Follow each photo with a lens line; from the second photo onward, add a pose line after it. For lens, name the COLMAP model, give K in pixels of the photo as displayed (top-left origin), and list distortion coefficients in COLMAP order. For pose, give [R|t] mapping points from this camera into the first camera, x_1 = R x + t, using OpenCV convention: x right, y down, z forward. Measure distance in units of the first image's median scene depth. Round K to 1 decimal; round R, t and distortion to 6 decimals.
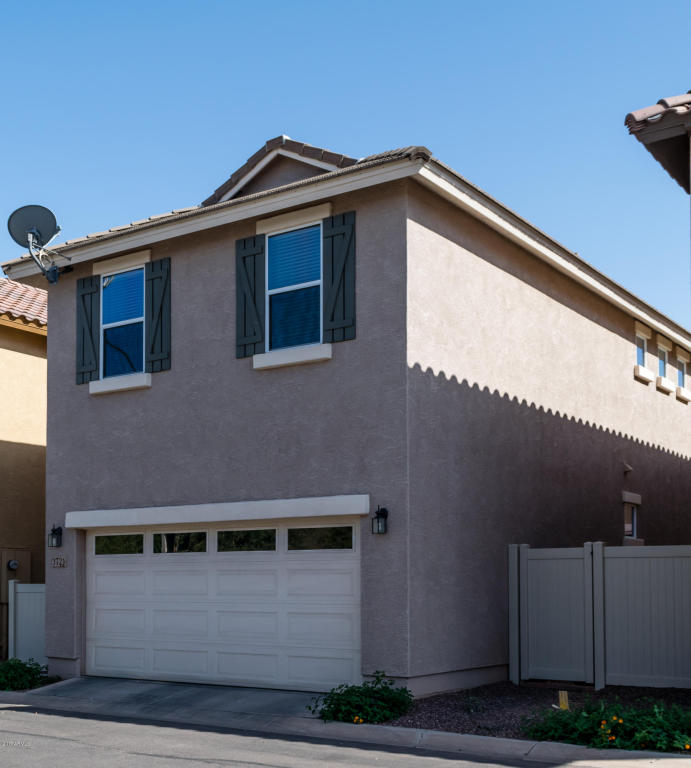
lens RADIAL K [[987.0, 0, 345.3], [0, 987.0, 352.1], [0, 0, 1]] dist [0.338797, -0.789276]
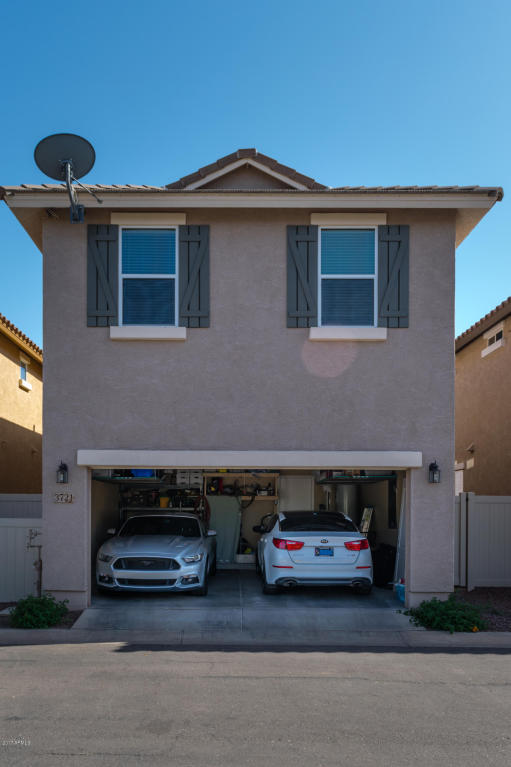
lens RADIAL K [[648.5, 0, 255.5], [0, 648.5, 383.5], [0, 0, 1]] dist [0.091593, 0.000058]
pose [[0.805528, 0.115866, 0.581119, -0.553947], [-0.128655, 0.991501, -0.019352, 0.087698], [-0.578423, -0.059175, 0.813588, 0.397386]]
